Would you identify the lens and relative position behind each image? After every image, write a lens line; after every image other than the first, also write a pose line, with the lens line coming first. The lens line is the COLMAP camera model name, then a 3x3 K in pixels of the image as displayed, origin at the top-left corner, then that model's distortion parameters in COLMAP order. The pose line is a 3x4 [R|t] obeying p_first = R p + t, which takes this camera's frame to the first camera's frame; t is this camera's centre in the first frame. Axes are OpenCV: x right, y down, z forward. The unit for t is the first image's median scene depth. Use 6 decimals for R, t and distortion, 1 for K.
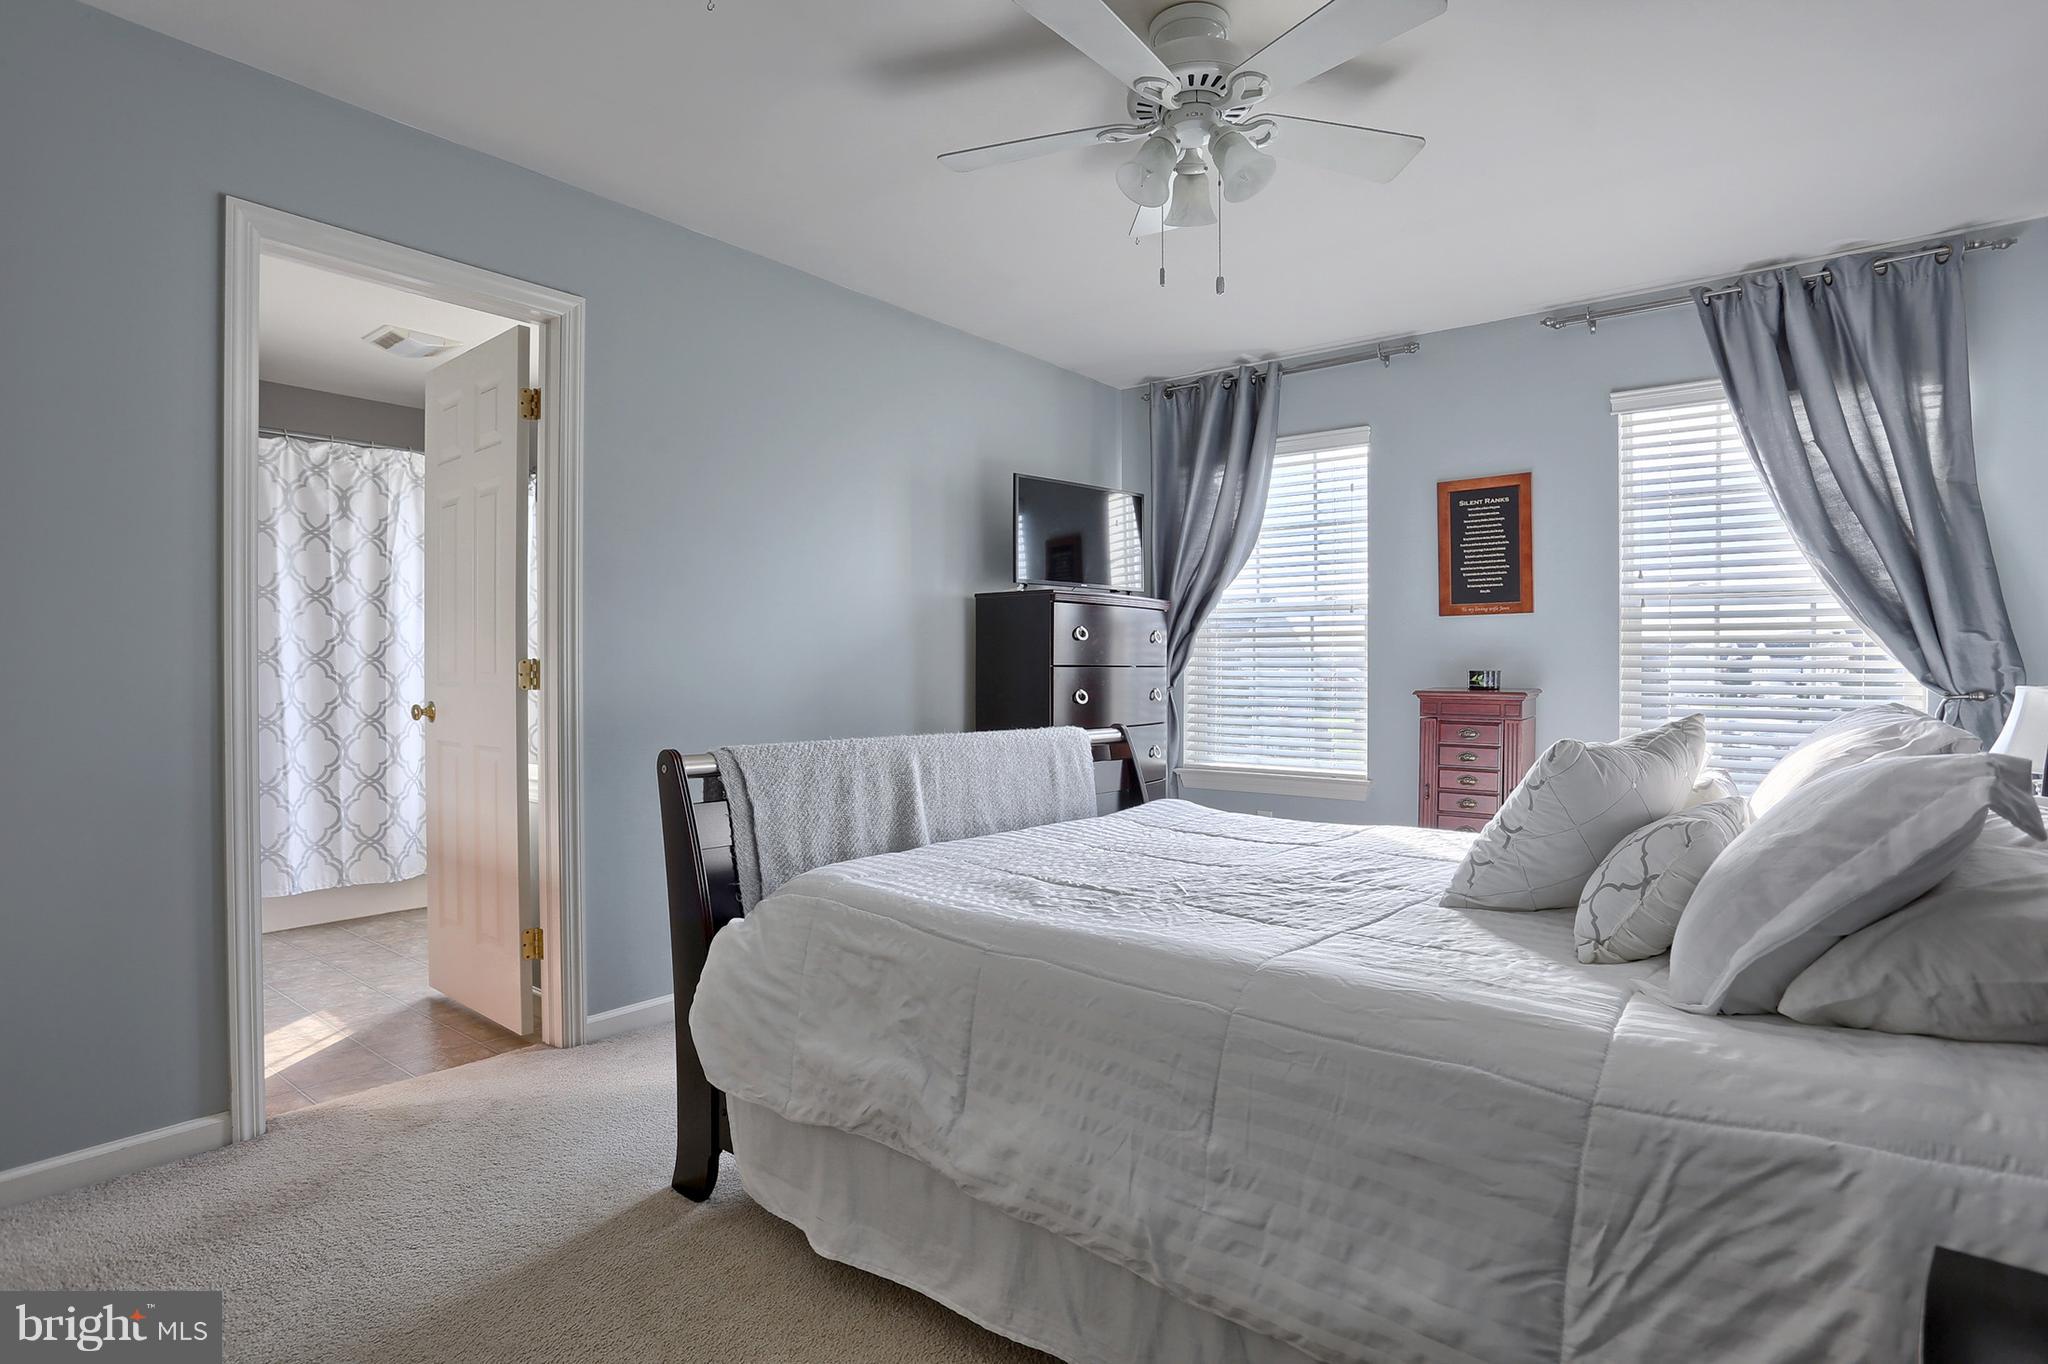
lens RADIAL K [[1065.3, 0, 1036.0], [0, 1065.3, 681.3], [0, 0, 1]] dist [-0.059944, 0.027849]
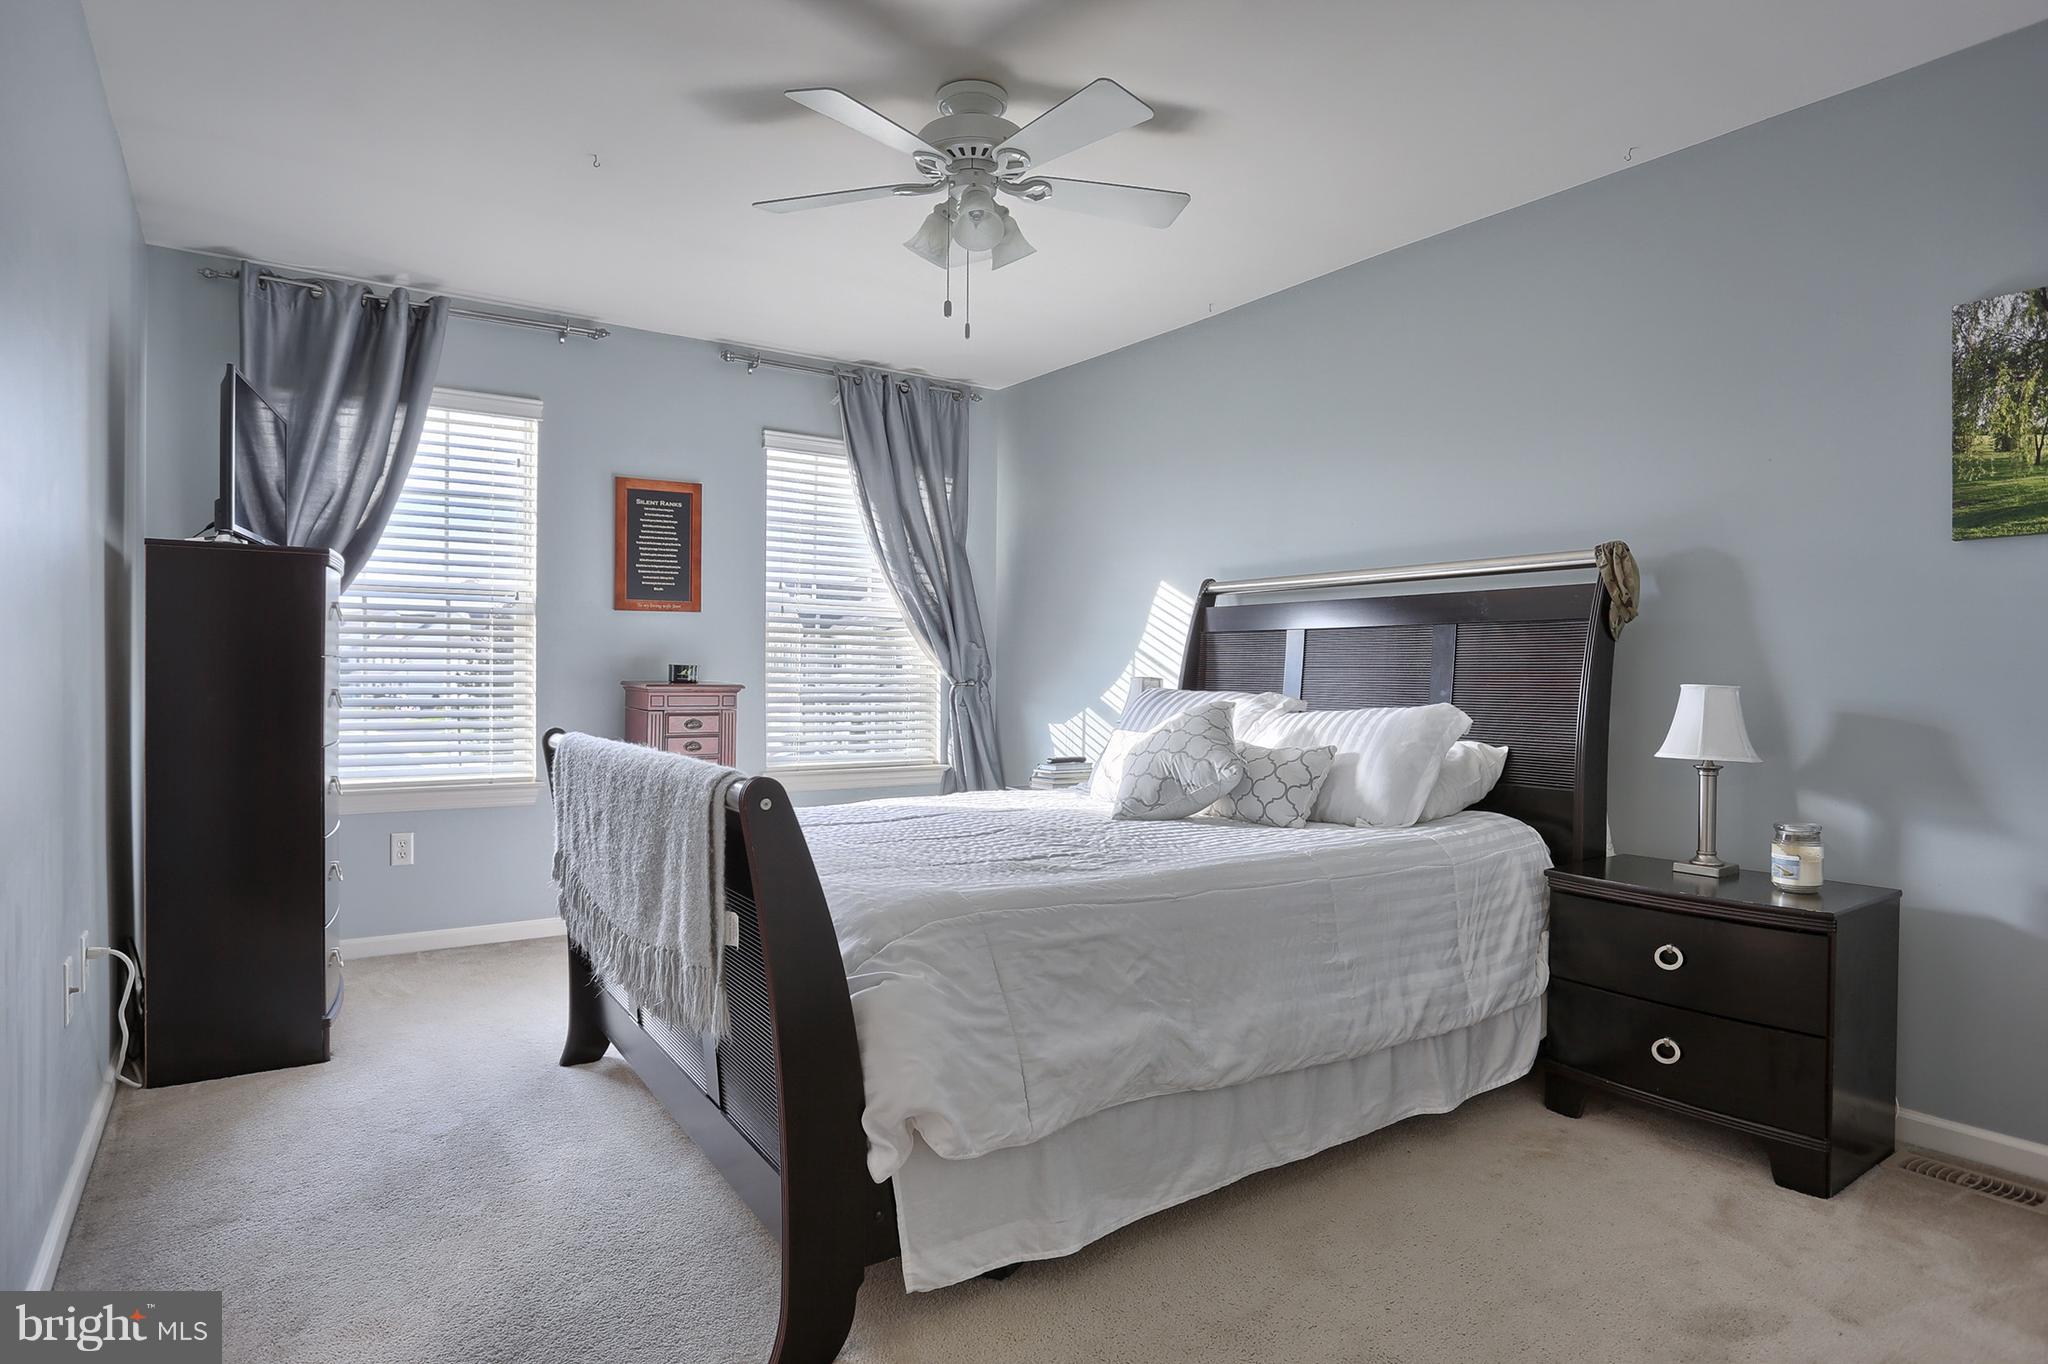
lens RADIAL K [[1129.6, 0, 1024.0], [0, 1129.6, 682.0], [0, 0, 1]] dist [-0.026180, 0.001206]
pose [[0.296043, -0.009932, 0.955123, -0.619980], [0.003684, 0.999950, 0.009256, -0.002043], [-0.955168, 0.000778, 0.296064, 0.368133]]
